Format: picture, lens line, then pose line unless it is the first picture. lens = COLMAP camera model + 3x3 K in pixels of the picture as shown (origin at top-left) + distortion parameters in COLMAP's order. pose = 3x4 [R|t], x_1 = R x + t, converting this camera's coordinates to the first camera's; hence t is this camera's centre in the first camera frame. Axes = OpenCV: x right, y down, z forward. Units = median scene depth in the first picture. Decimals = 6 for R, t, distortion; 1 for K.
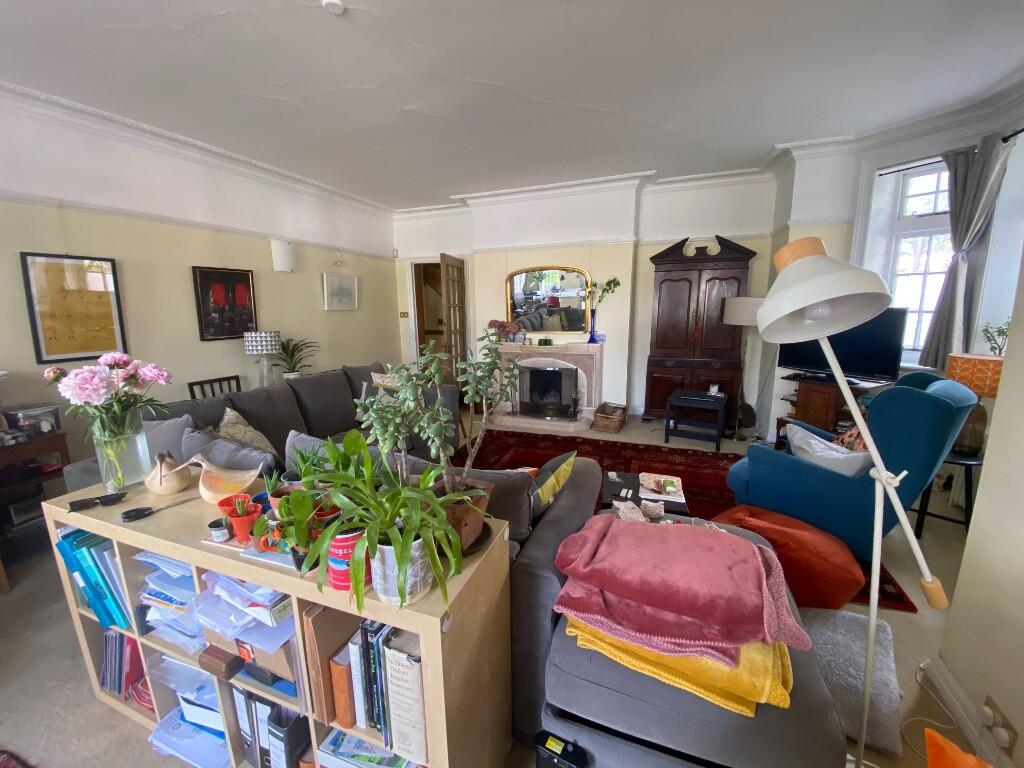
lens RADIAL K [[412.7, 0, 507.3], [0, 412.7, 384.4], [0, 0, 1]] dist [0.021724, -0.022440]
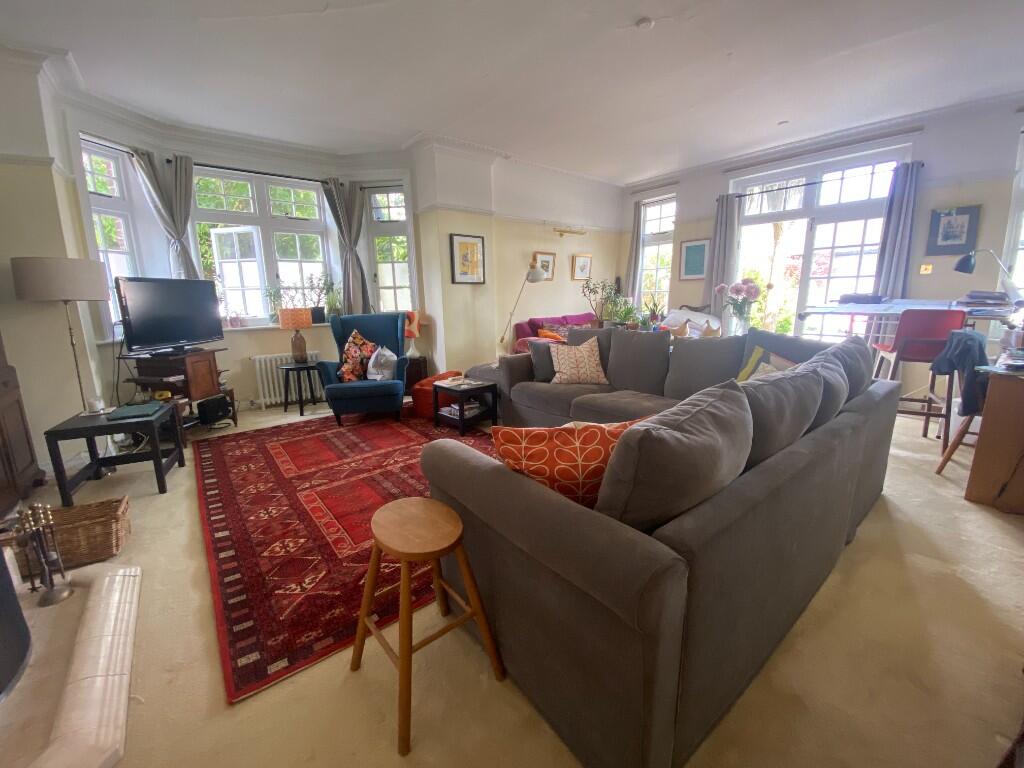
lens RADIAL K [[412.7, 0, 507.3], [0, 412.7, 384.4], [0, 0, 1]] dist [0.021724, -0.022440]
pose [[-0.859983, -0.059692, 0.506820, -0.350774], [0.136777, 0.929839, 0.341602, -0.146731], [-0.491652, 0.363093, -0.791481, 1.225810]]
